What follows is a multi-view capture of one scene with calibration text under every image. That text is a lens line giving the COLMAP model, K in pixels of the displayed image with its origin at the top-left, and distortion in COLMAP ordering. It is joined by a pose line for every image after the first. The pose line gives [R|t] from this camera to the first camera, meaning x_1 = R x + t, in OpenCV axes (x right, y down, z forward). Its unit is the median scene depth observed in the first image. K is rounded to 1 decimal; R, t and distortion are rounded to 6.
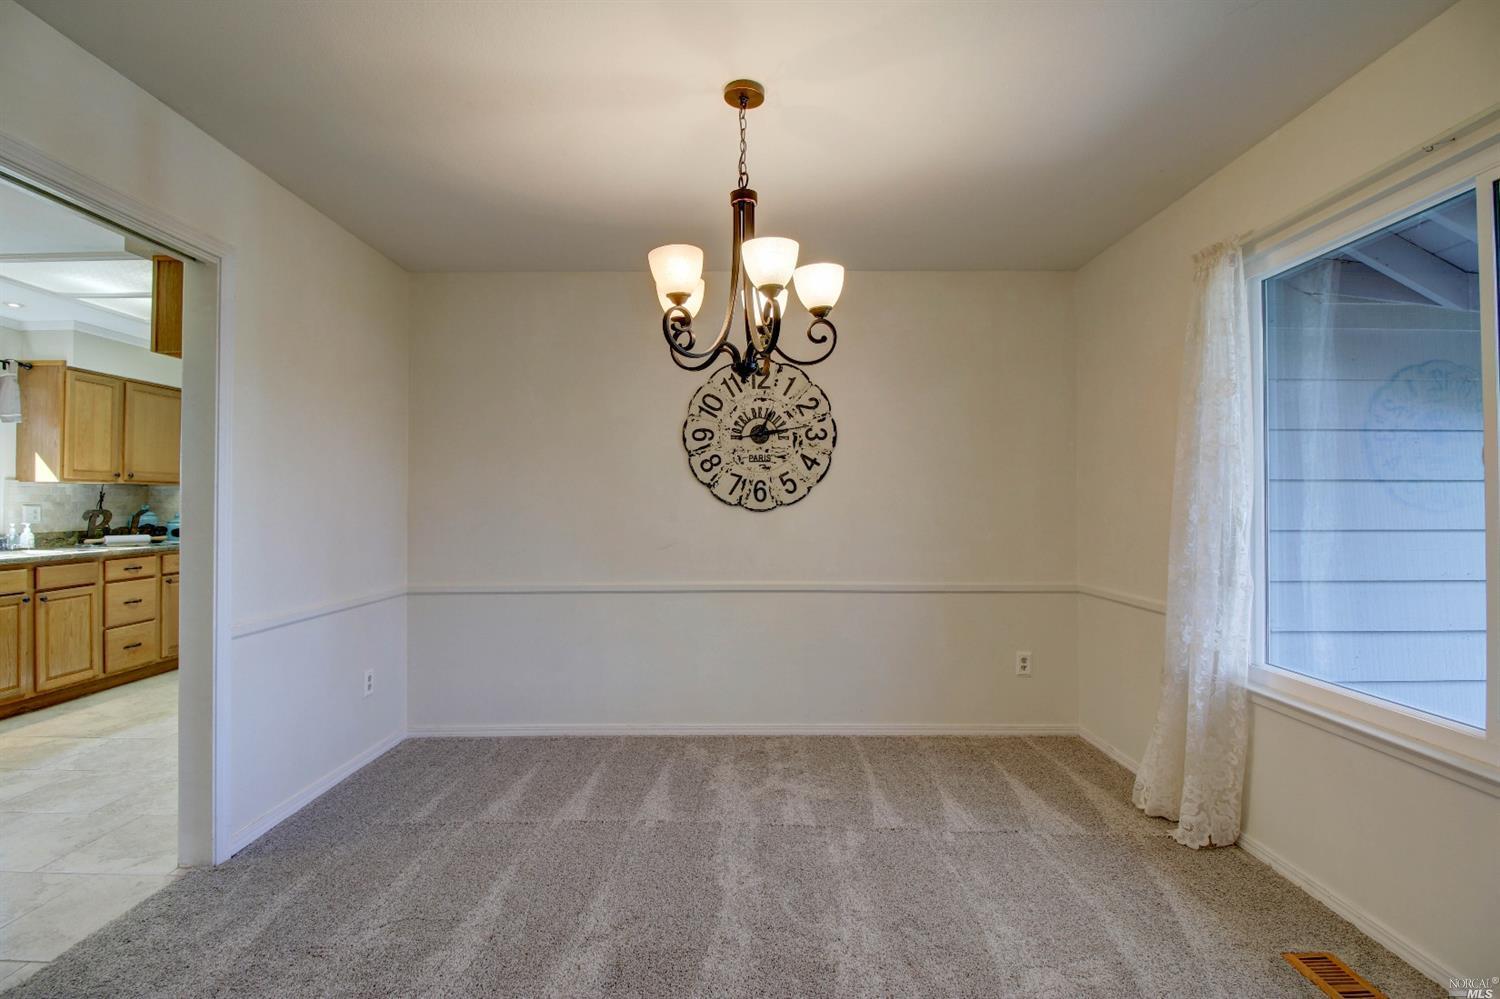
lens RADIAL K [[690.0, 0, 733.8], [0, 690.0, 497.3], [0, 0, 1]] dist [-0.003346, -0.009056]
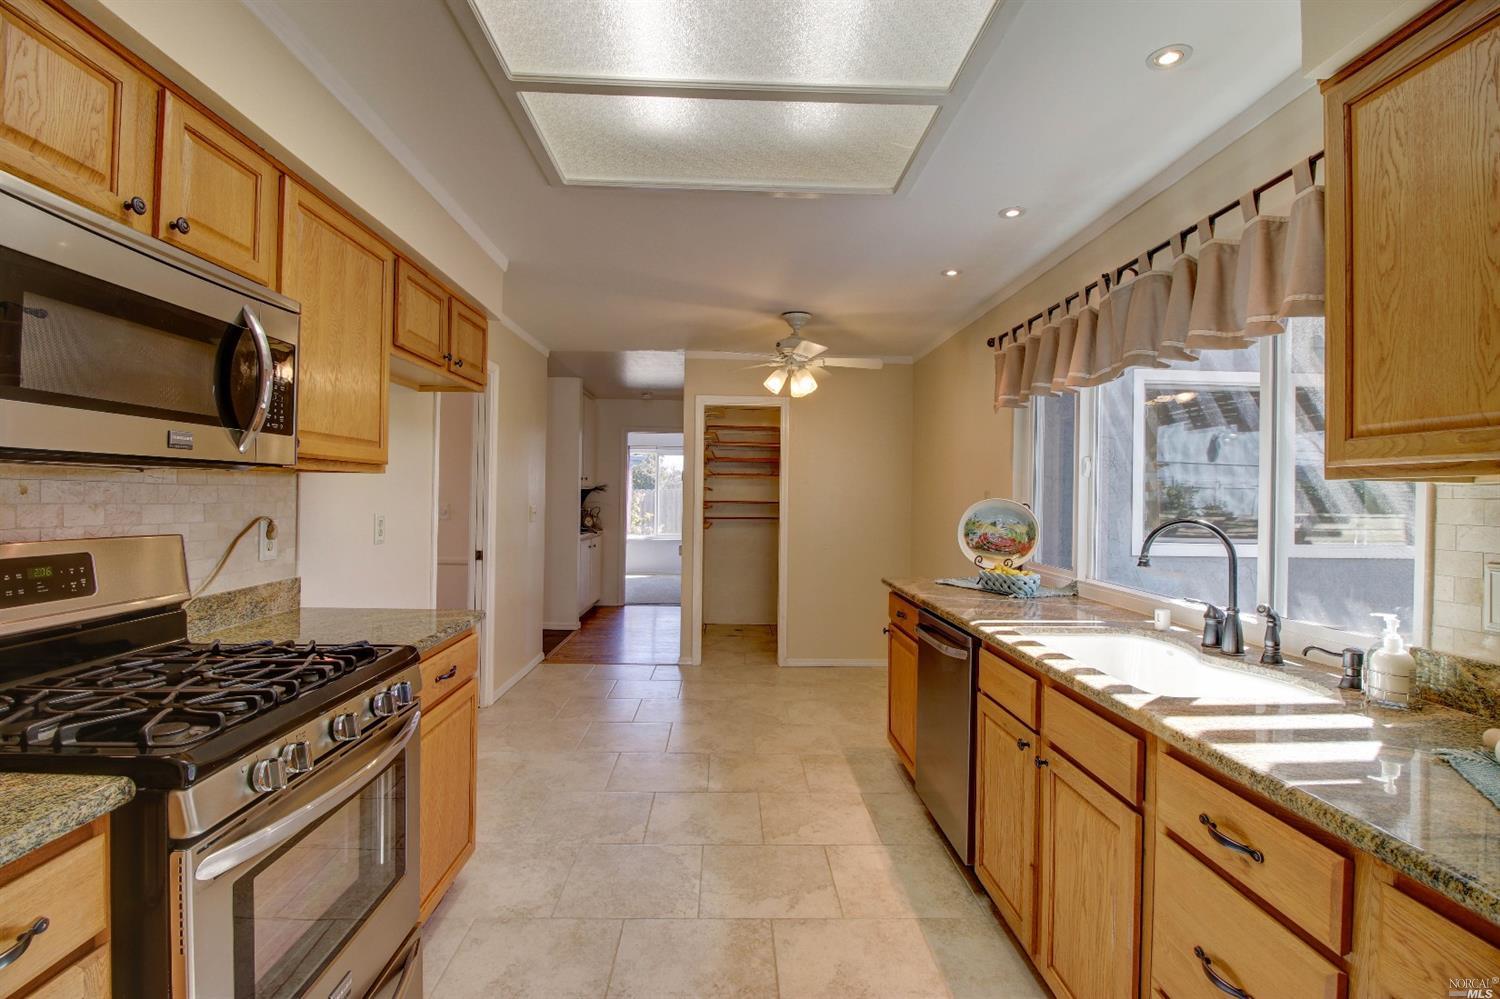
lens RADIAL K [[690.0, 0, 745.5], [0, 690.0, 490.9], [0, 0, 1]] dist [-0.003346, -0.009056]
pose [[-0.999519, -0.015012, -0.027121, -0.969897], [-0.014505, 0.999718, -0.018805, -0.011712], [0.027395, -0.018403, -0.999455, 1.700105]]
